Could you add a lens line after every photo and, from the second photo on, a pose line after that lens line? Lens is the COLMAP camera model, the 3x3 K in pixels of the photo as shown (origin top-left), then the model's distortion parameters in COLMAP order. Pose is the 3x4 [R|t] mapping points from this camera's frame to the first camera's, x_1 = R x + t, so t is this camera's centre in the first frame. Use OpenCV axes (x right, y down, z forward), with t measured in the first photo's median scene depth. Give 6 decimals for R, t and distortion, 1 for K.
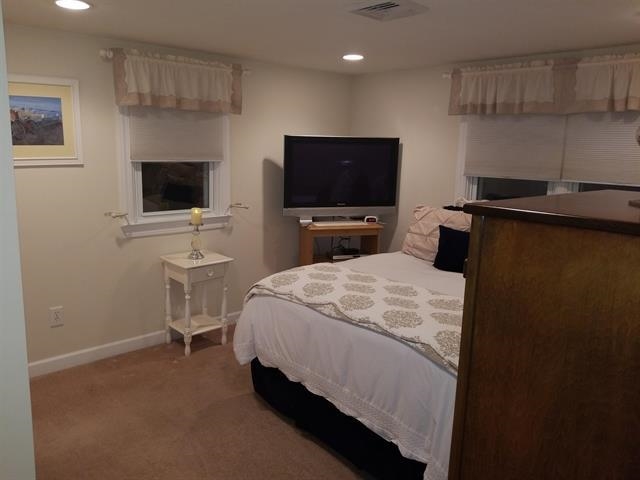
lens RADIAL K [[493.6, 0, 308.5], [0, 493.6, 238.0], [0, 0, 1]] dist [0.074529, -0.129010]
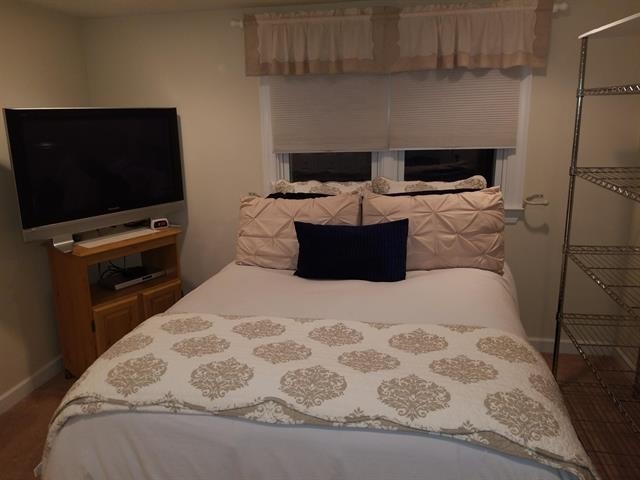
lens RADIAL K [[493.6, 0, 308.5], [0, 493.6, 238.0], [0, 0, 1]] dist [0.074529, -0.129010]
pose [[0.798314, -0.183285, 0.573674, -0.150601], [0.152581, 0.983040, 0.101745, -0.071928], [-0.582593, 0.006307, 0.812740, 0.361029]]
